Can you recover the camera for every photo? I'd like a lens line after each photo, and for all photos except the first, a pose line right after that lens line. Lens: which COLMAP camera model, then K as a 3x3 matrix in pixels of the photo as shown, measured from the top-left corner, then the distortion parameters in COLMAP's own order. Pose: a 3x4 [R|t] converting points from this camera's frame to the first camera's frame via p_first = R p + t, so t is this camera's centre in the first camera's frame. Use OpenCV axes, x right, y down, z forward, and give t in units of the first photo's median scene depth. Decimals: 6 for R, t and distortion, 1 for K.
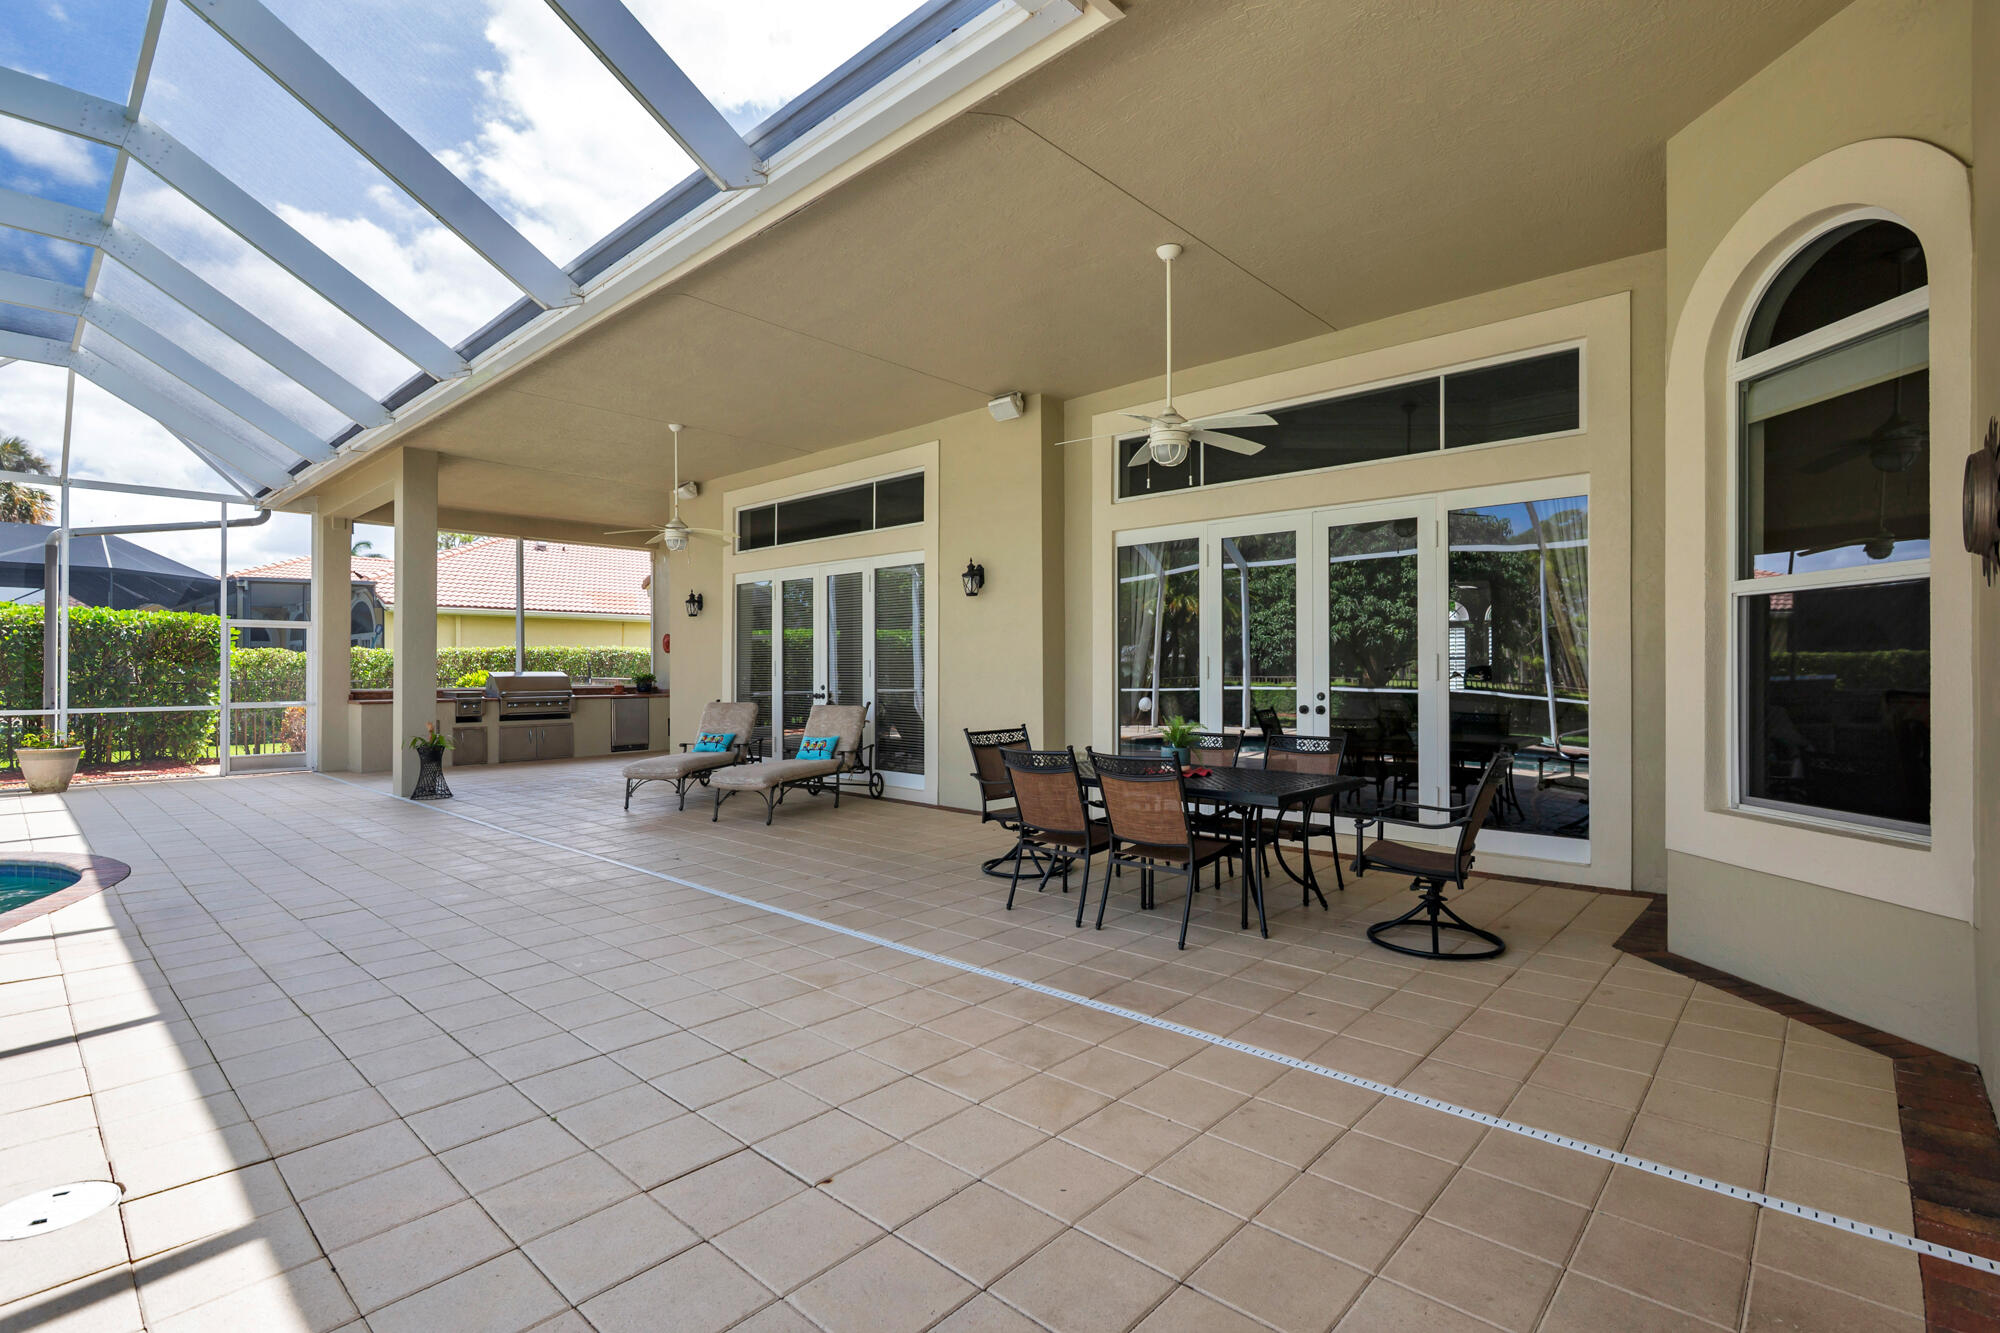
lens RADIAL K [[898.6, 0, 1003.7], [0, 898.6, 657.6], [0, 0, 1]] dist [-0.002936, -0.000099]
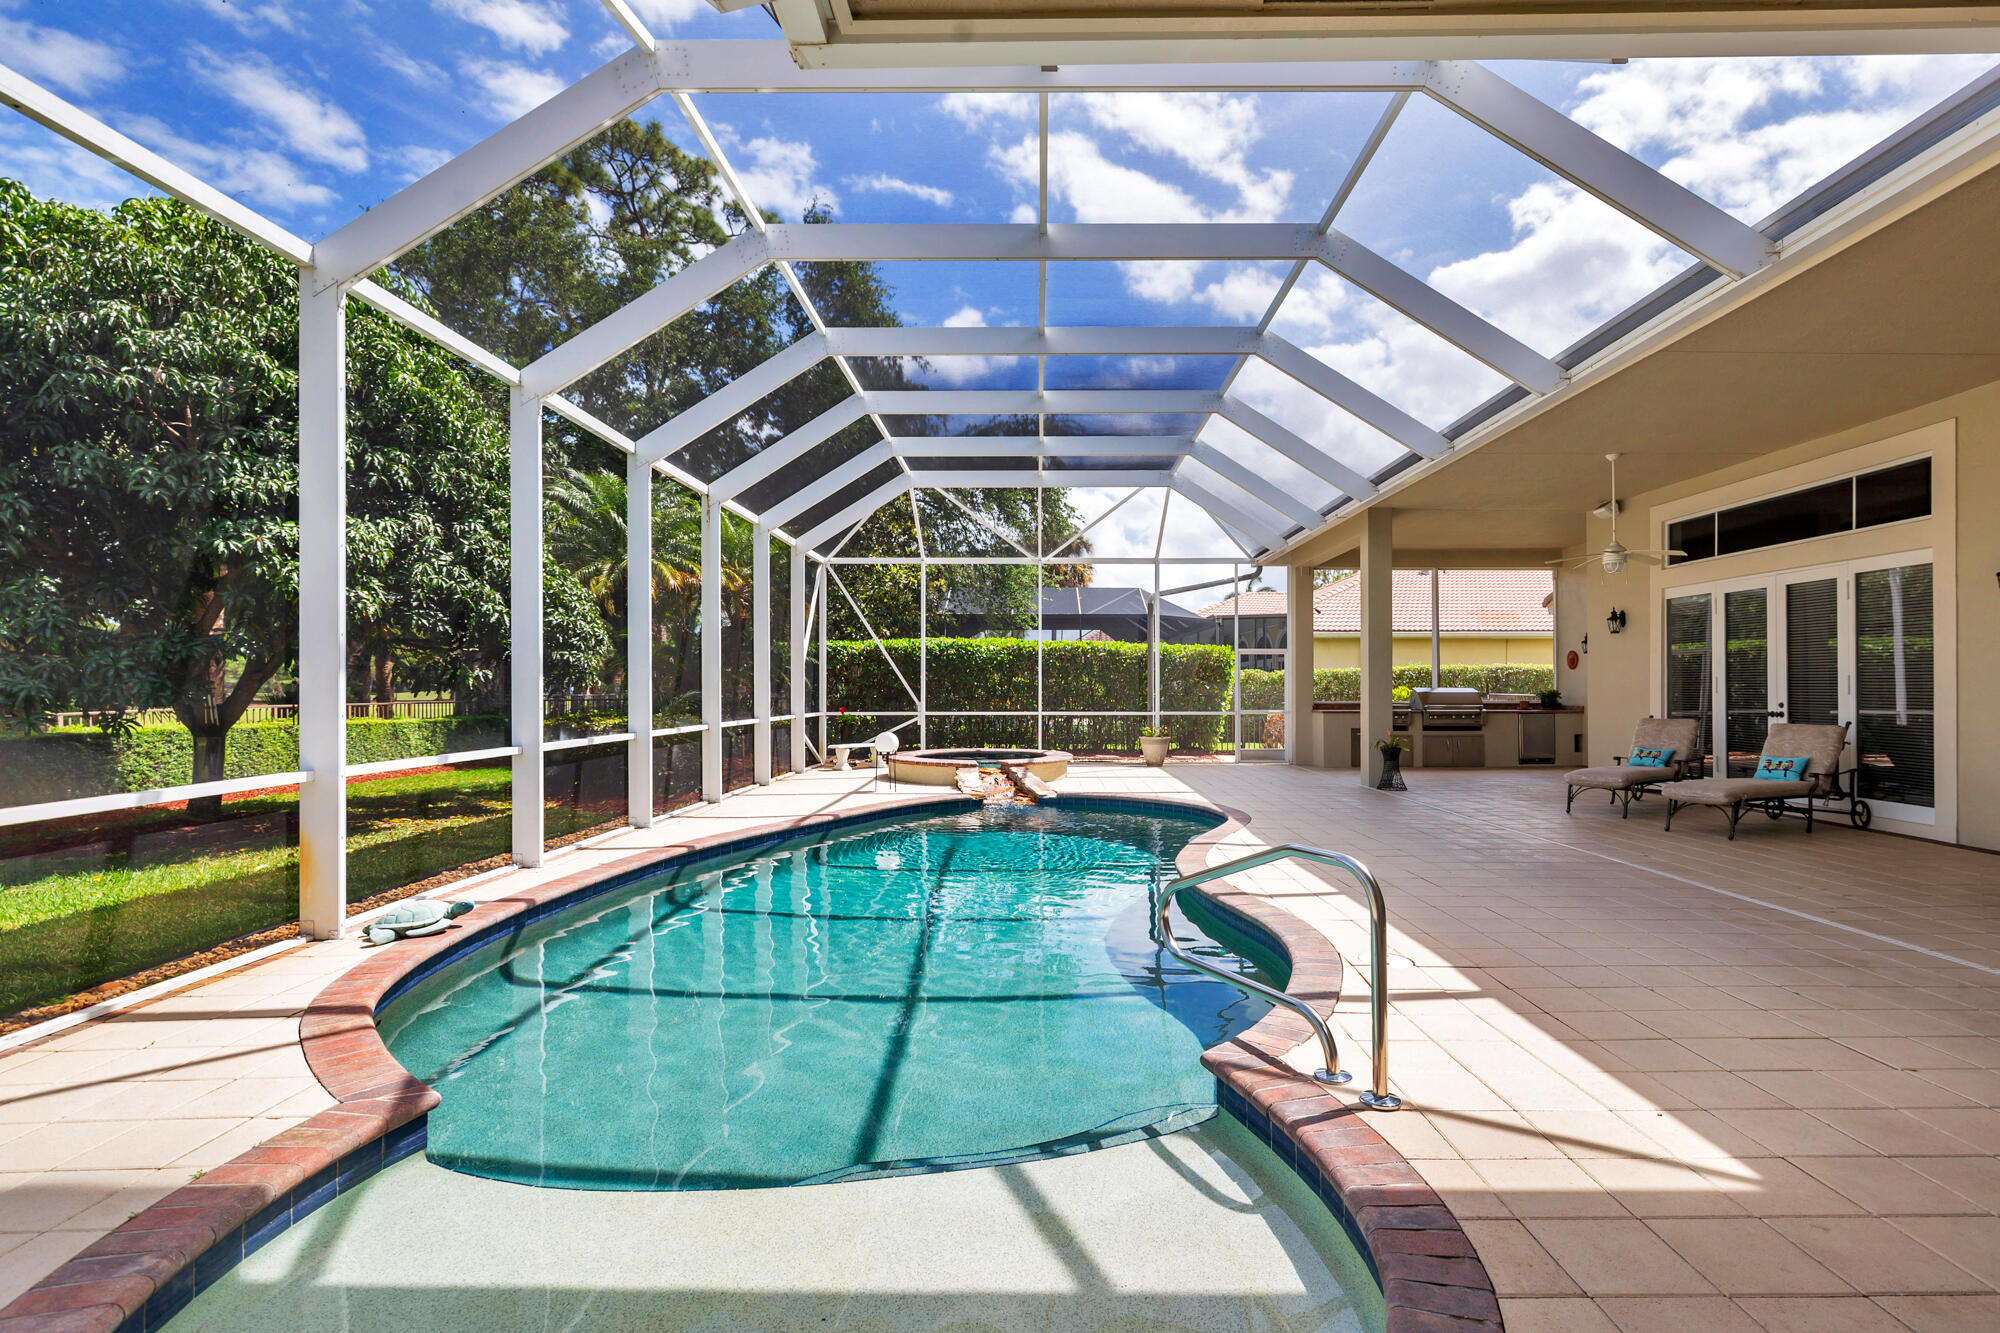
lens RADIAL K [[933.8, 0, 1073.5], [0, 933.8, 678.9], [0, 0, 1]] dist [-0.001025, 0.000178]
pose [[0.694483, -0.004423, -0.719495, -0.015601], [0.008292, 0.999964, 0.001856, -0.001871], [0.719461, -0.007255, 0.694495, -0.206274]]
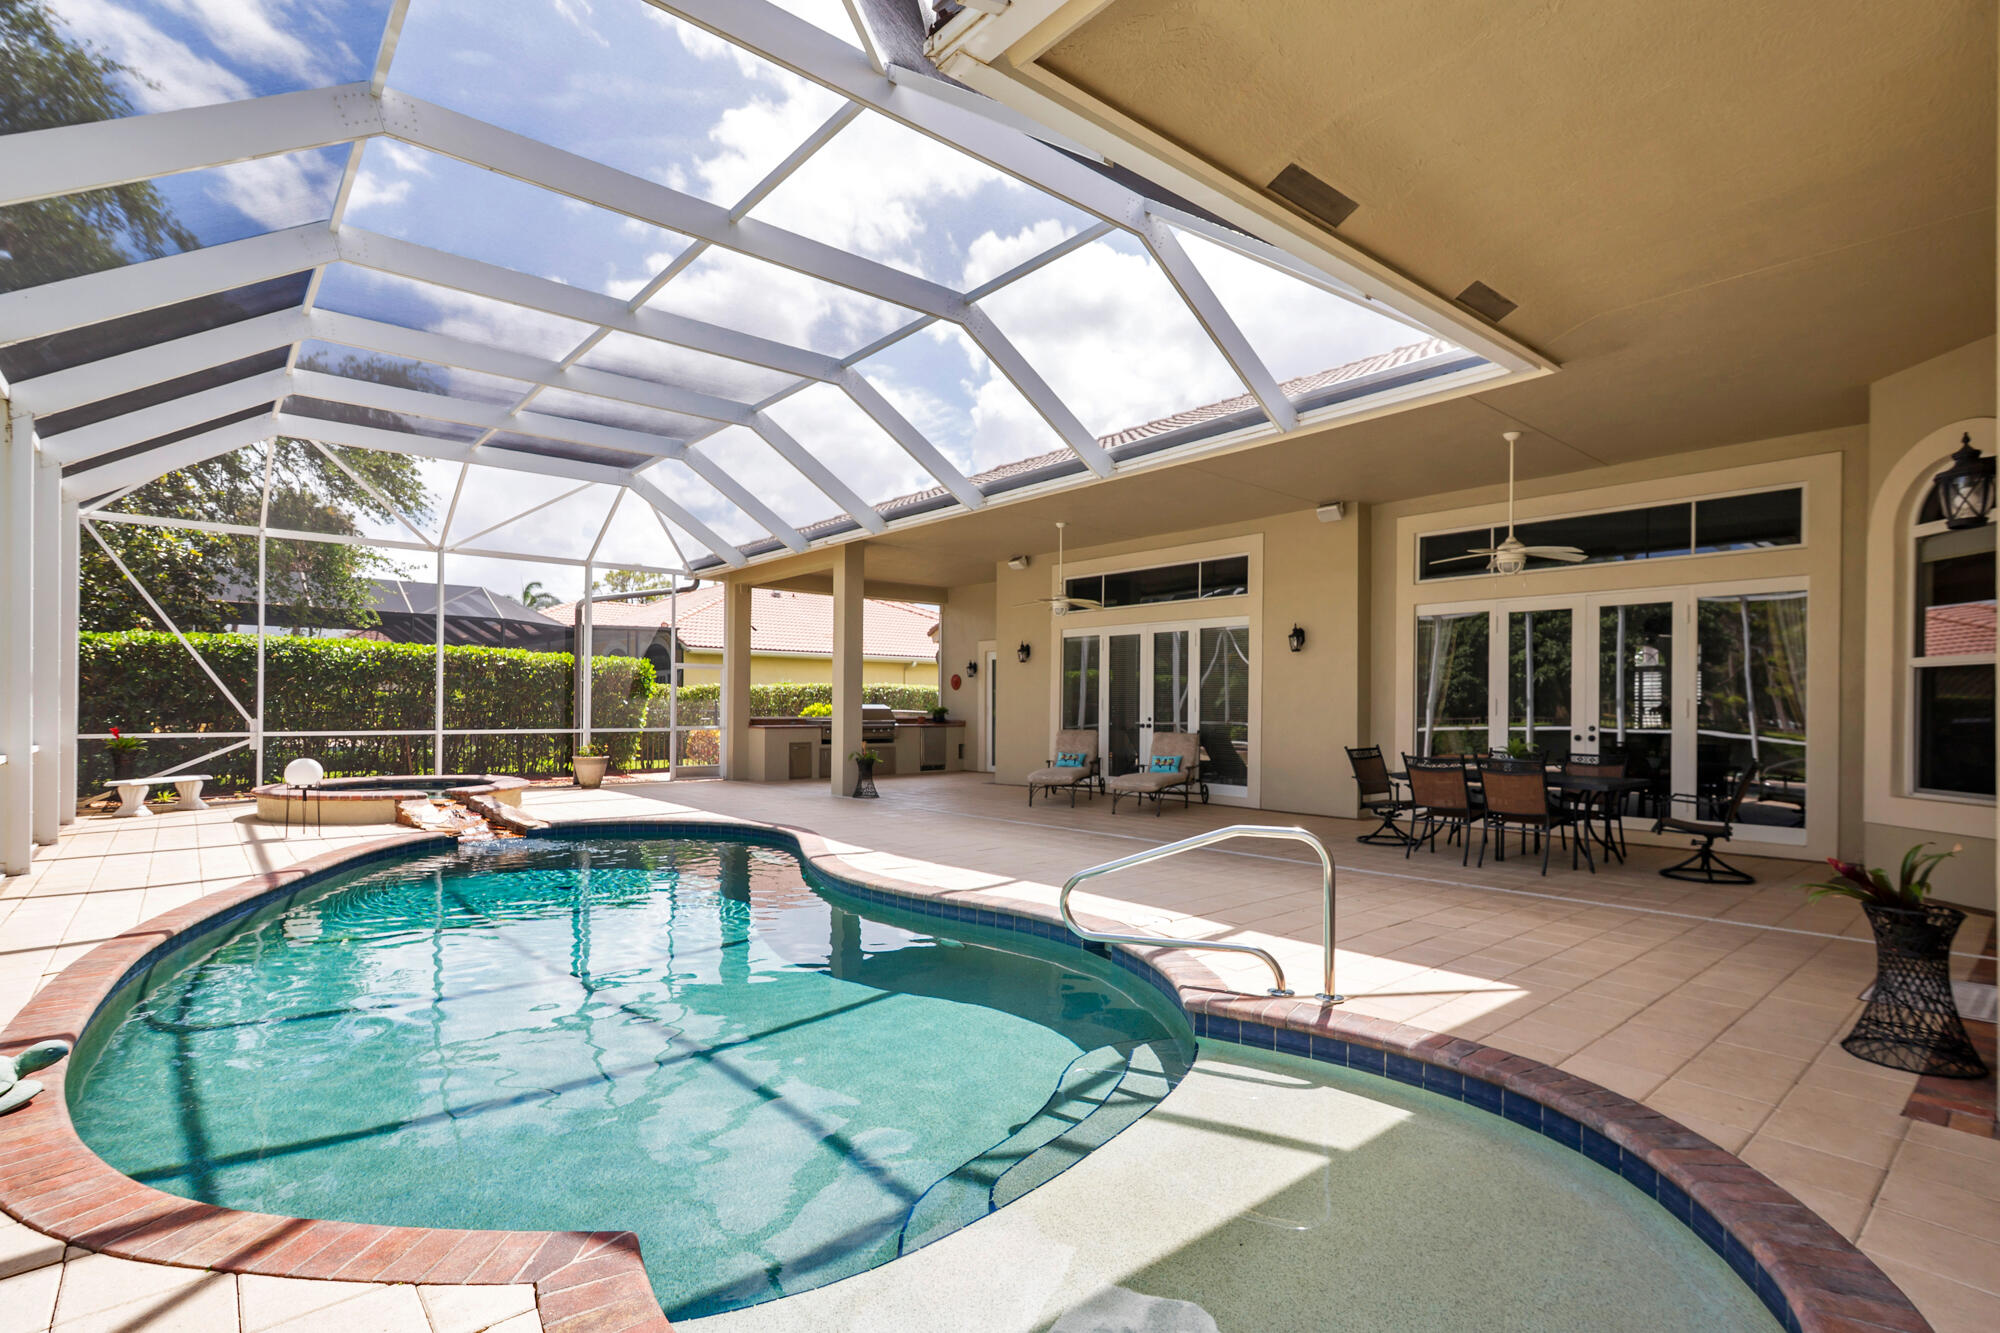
lens RADIAL K [[930.2, 0, 1002.5], [0, 930.2, 697.9], [0, 0, 1]] dist [-0.000636, 0.000638]
pose [[0.993494, 0.008487, -0.113572, -0.271342], [-0.007883, 0.999952, 0.005773, -0.003423], [0.113615, -0.004840, 0.993513, -0.370475]]
